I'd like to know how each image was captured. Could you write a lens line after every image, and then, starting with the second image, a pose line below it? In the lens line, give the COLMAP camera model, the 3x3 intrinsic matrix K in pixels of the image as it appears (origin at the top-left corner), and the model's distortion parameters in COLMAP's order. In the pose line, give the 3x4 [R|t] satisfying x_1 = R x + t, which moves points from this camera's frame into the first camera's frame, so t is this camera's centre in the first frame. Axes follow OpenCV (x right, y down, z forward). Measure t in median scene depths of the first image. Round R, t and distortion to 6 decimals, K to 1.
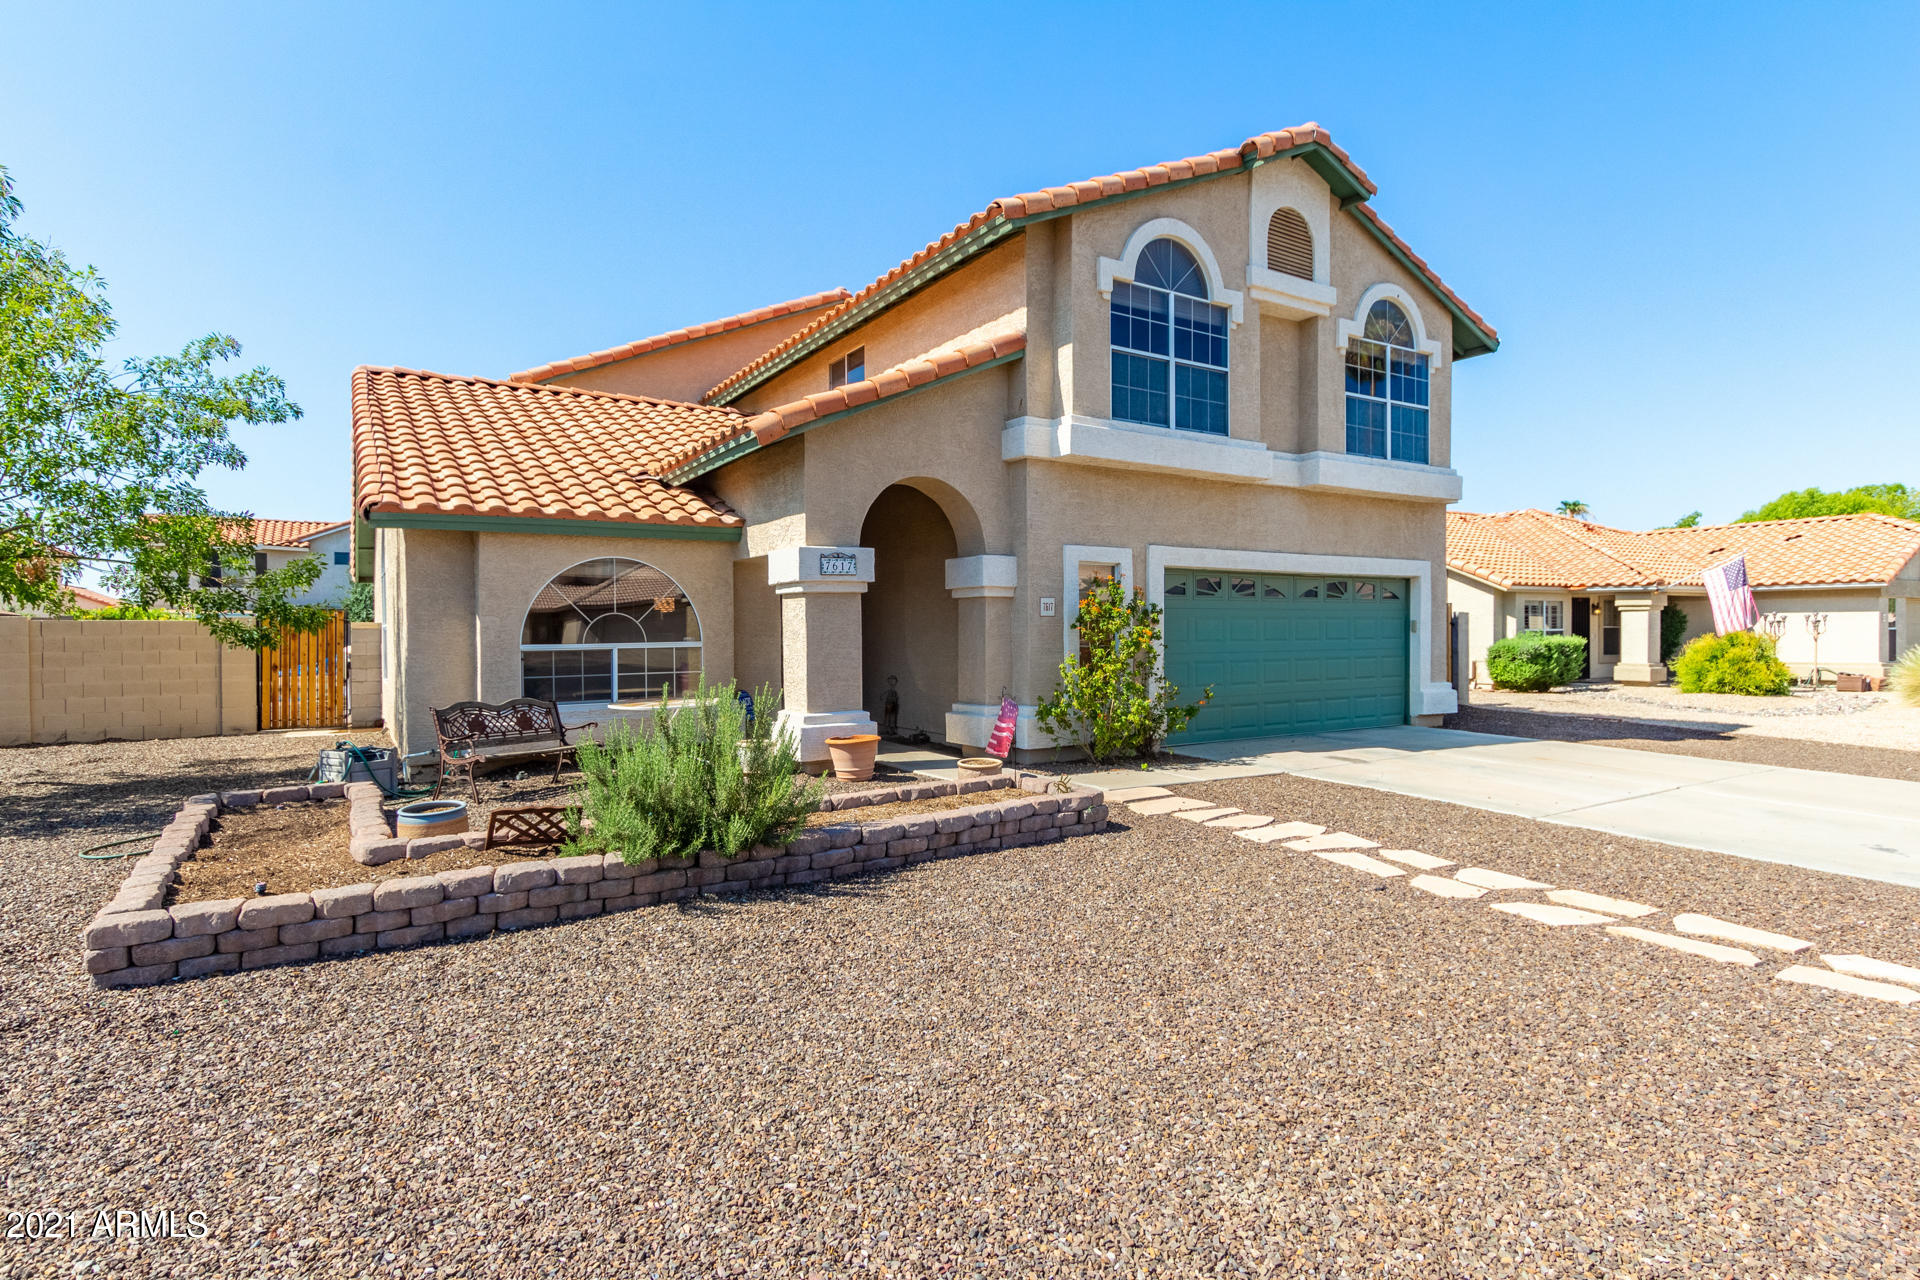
lens RADIAL K [[996.8, 0, 964.2], [0, 996.8, 634.0], [0, 0, 1]] dist [0.013710, -0.008595]
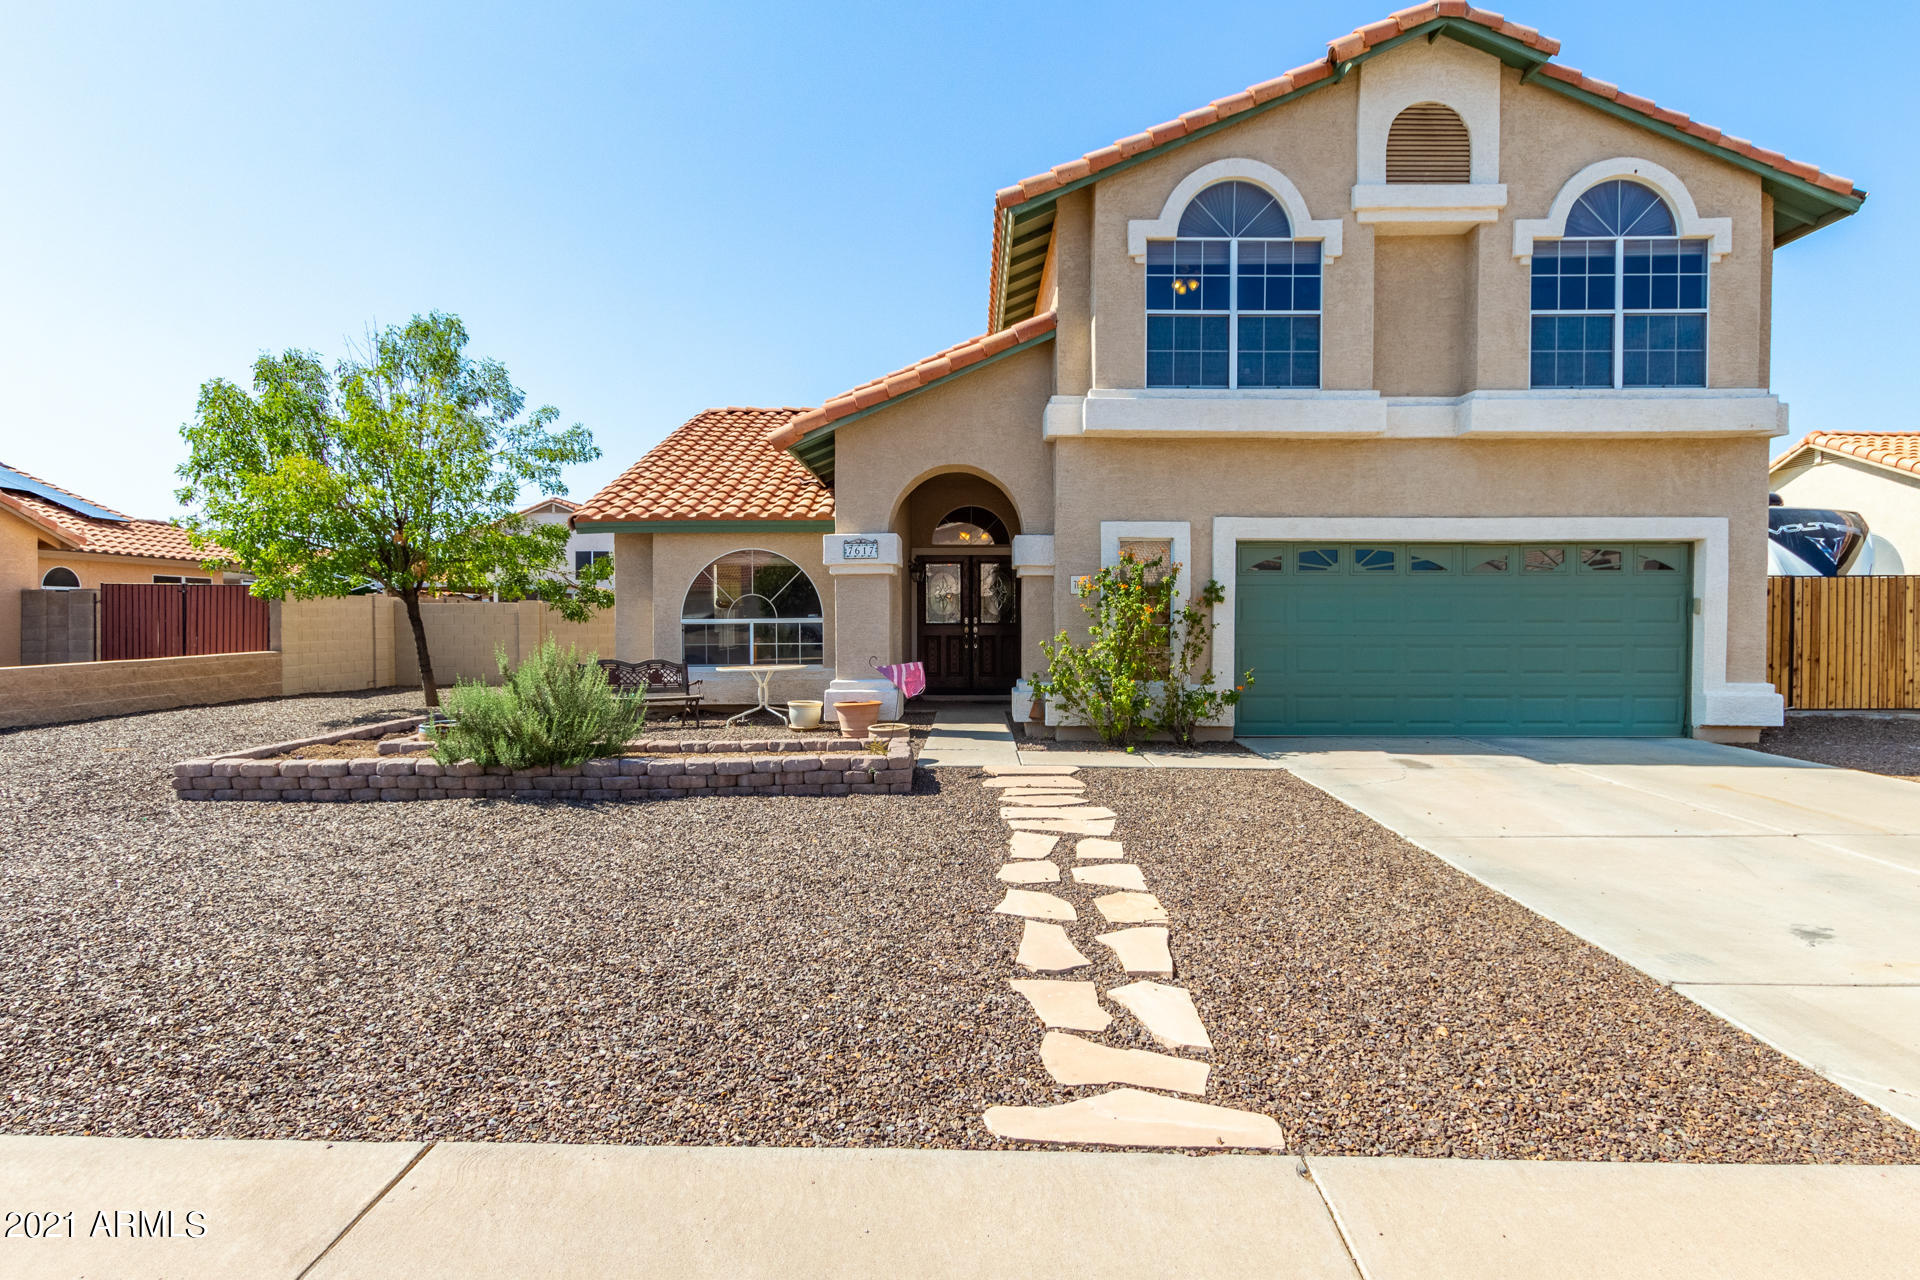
lens RADIAL K [[996.8, 0, 959.2], [0, 996.8, 633.9], [0, 0, 1]] dist [0.013710, -0.008595]
pose [[0.841751, 0.013051, -0.539708, 0.490375], [-0.006873, 0.999886, 0.013460, 0.008602], [0.539822, -0.007621, 0.841745, 0.090635]]
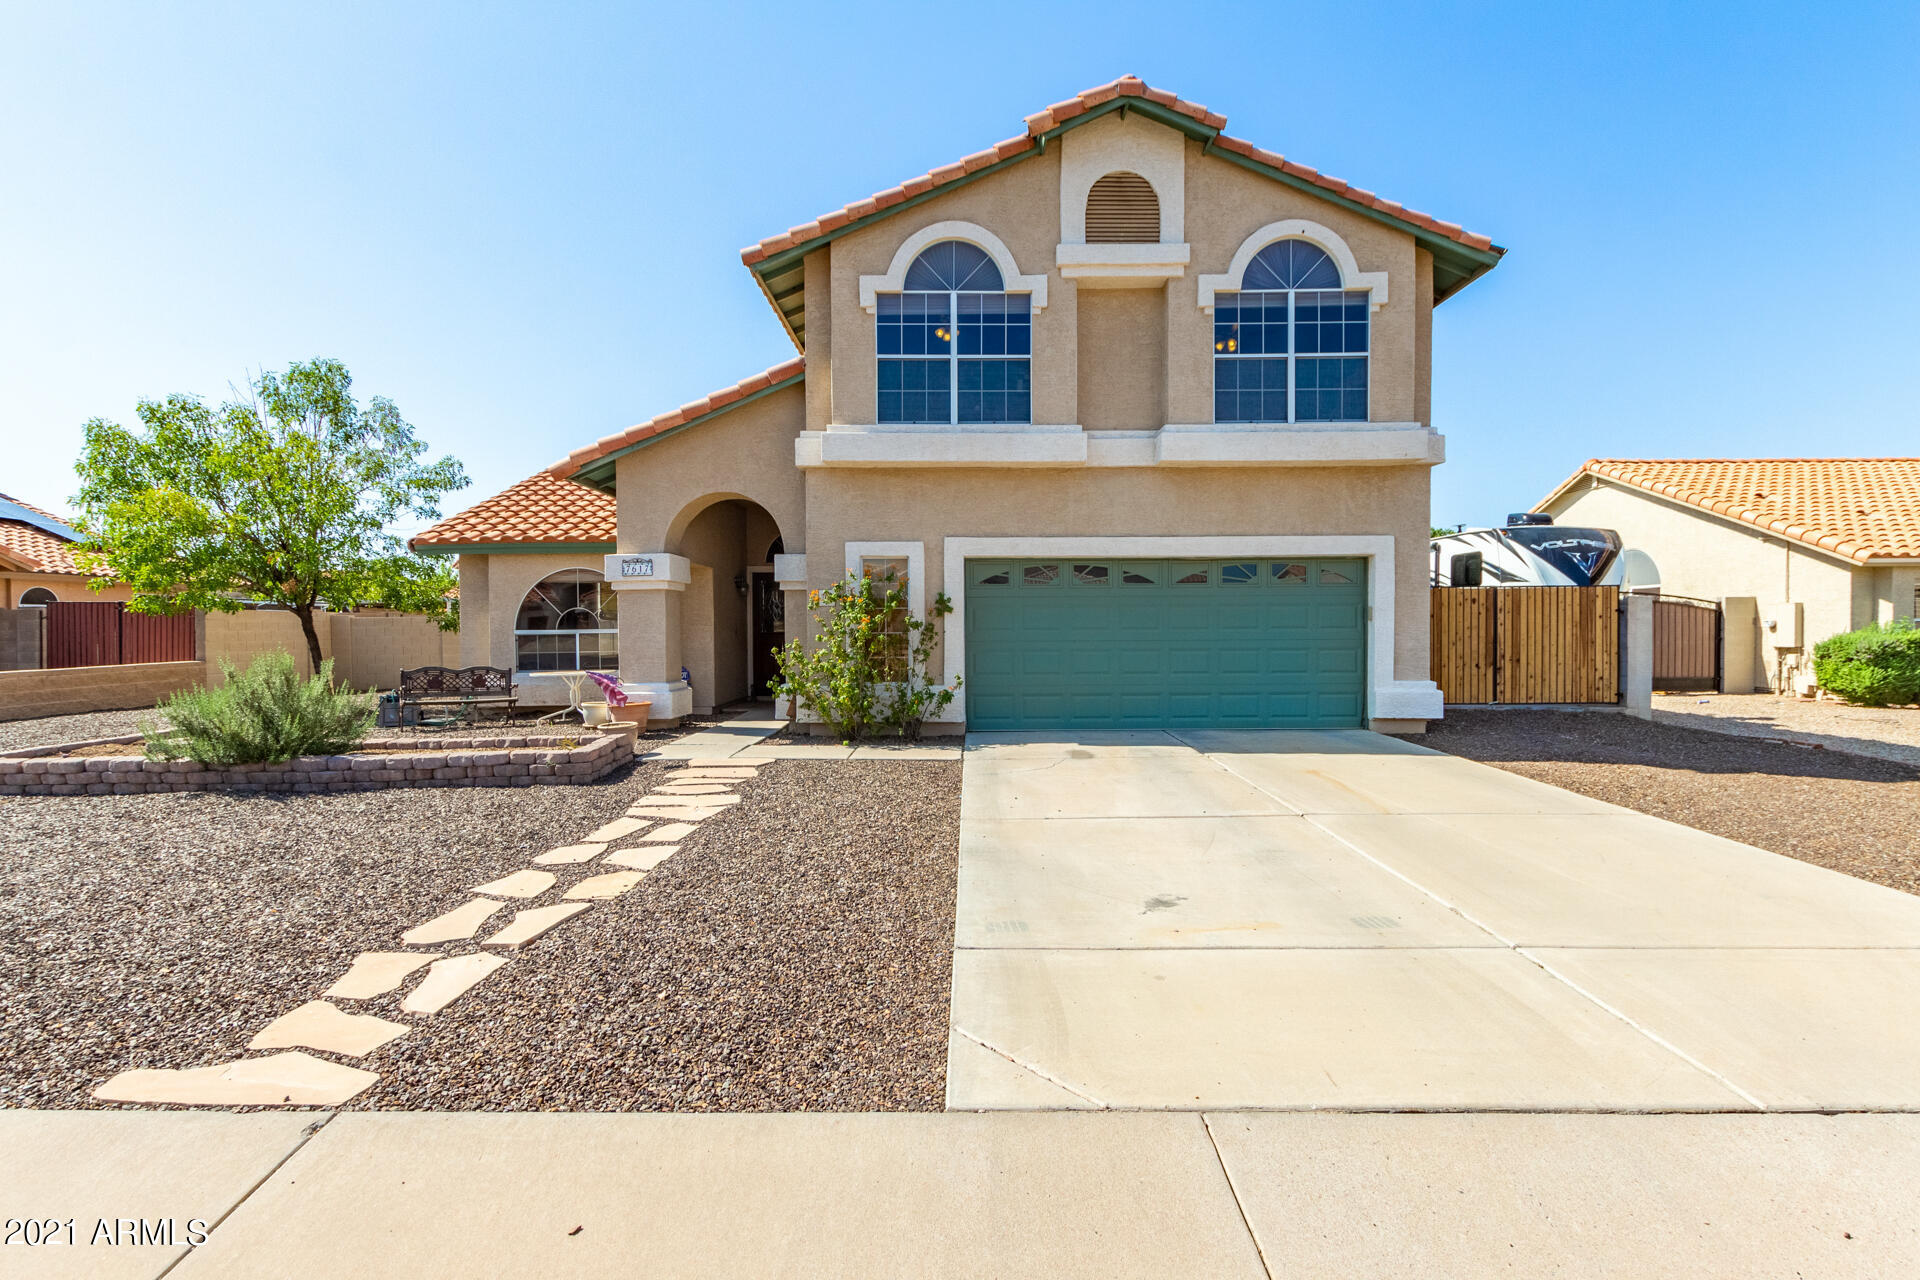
lens RADIAL K [[878.7, 0, 961.2], [0, 878.7, 638.1], [0, 0, 1]] dist [0.011309, -0.004645]
pose [[0.845047, 0.005943, -0.534659, 0.699042], [-0.000872, 0.999952, 0.009736, 0.007807], [0.534691, -0.007761, 0.845012, 0.228039]]
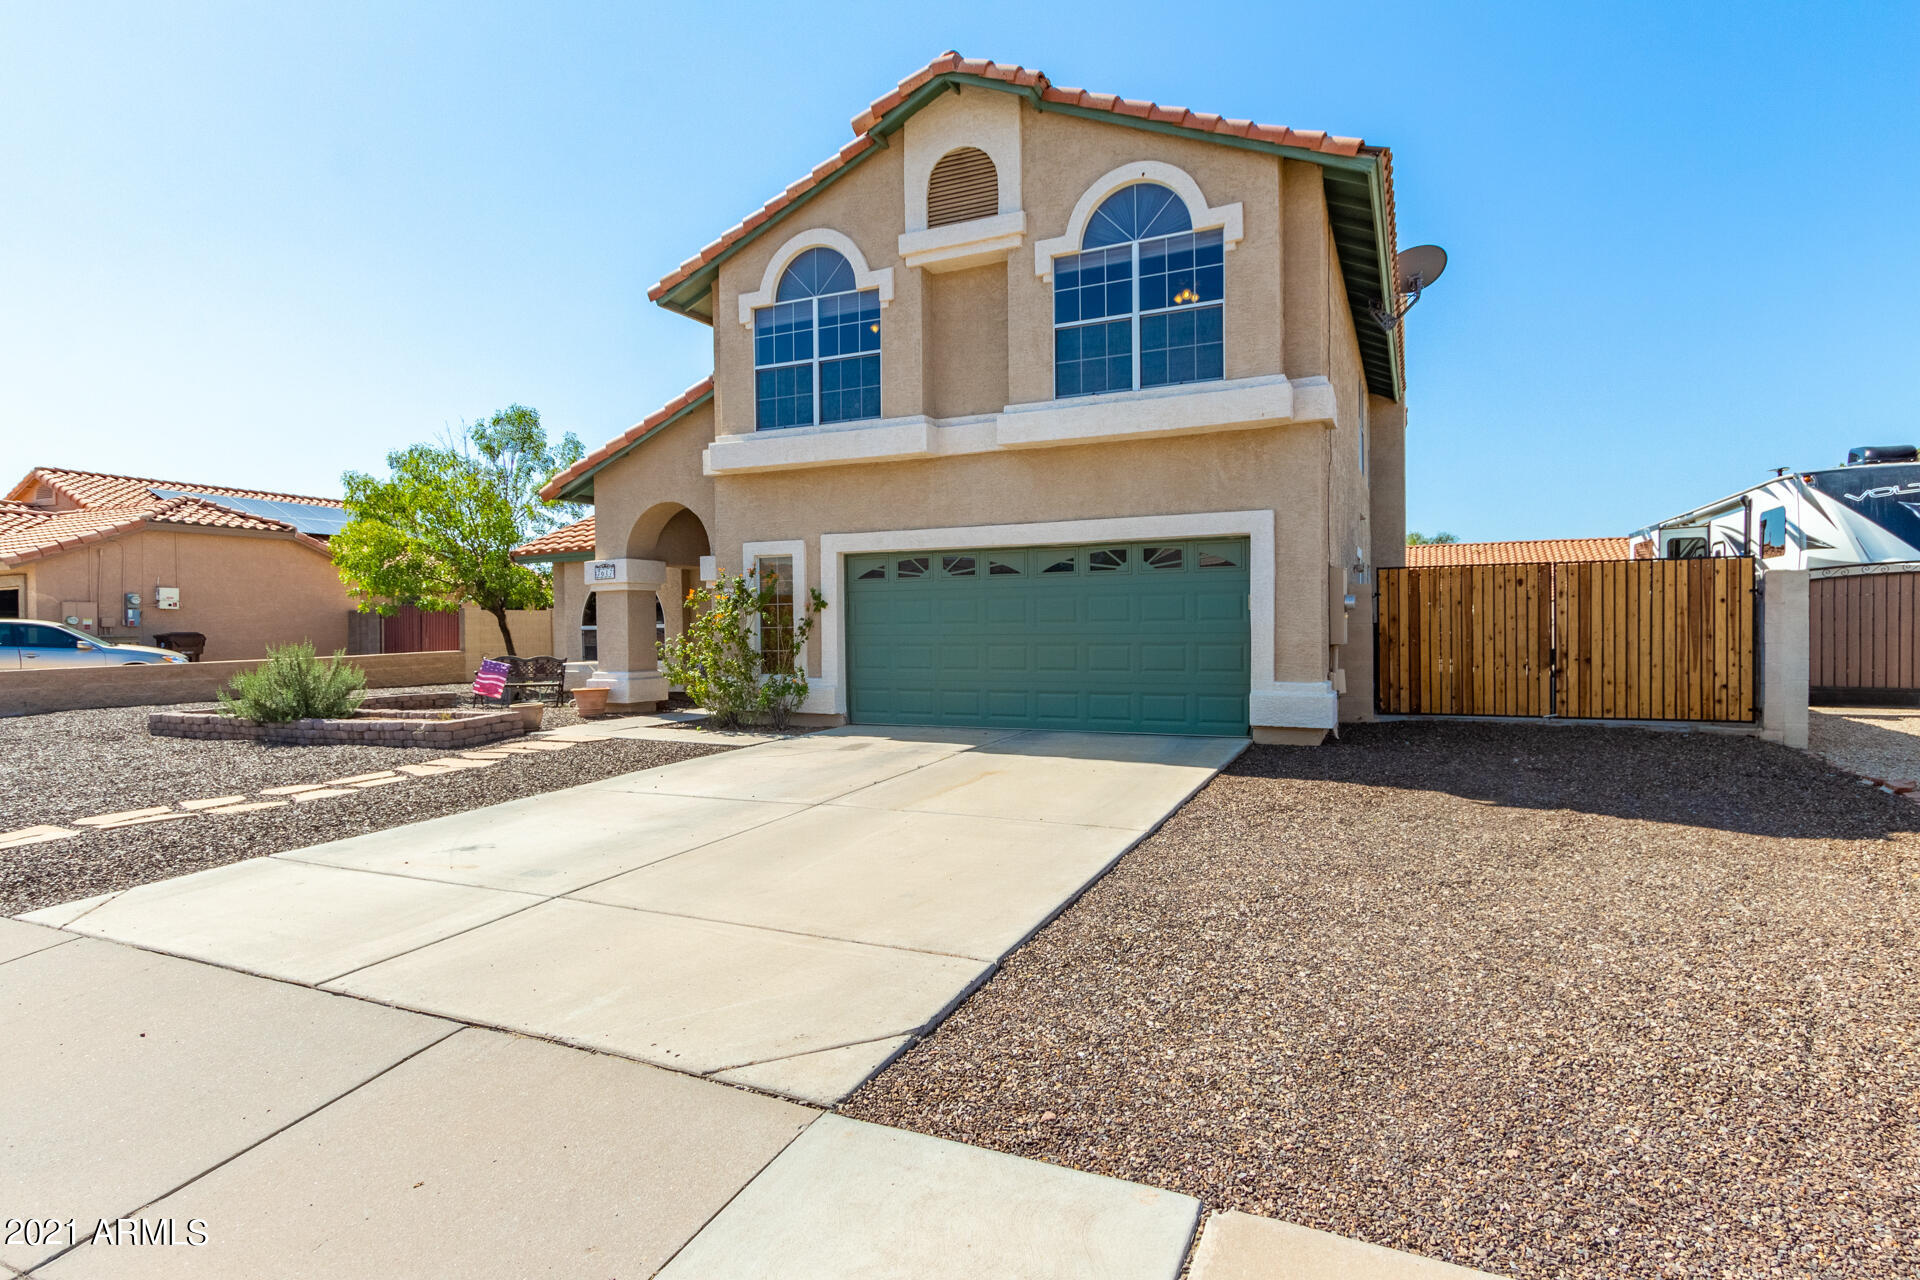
lens RADIAL K [[996.8, 0, 961.1], [0, 996.8, 635.6], [0, 0, 1]] dist [0.013710, -0.008595]
pose [[0.541327, 0.008129, -0.840773, 1.186014], [0.005614, 0.999896, 0.013282, 0.007013], [0.840793, -0.011910, 0.541225, 0.543146]]
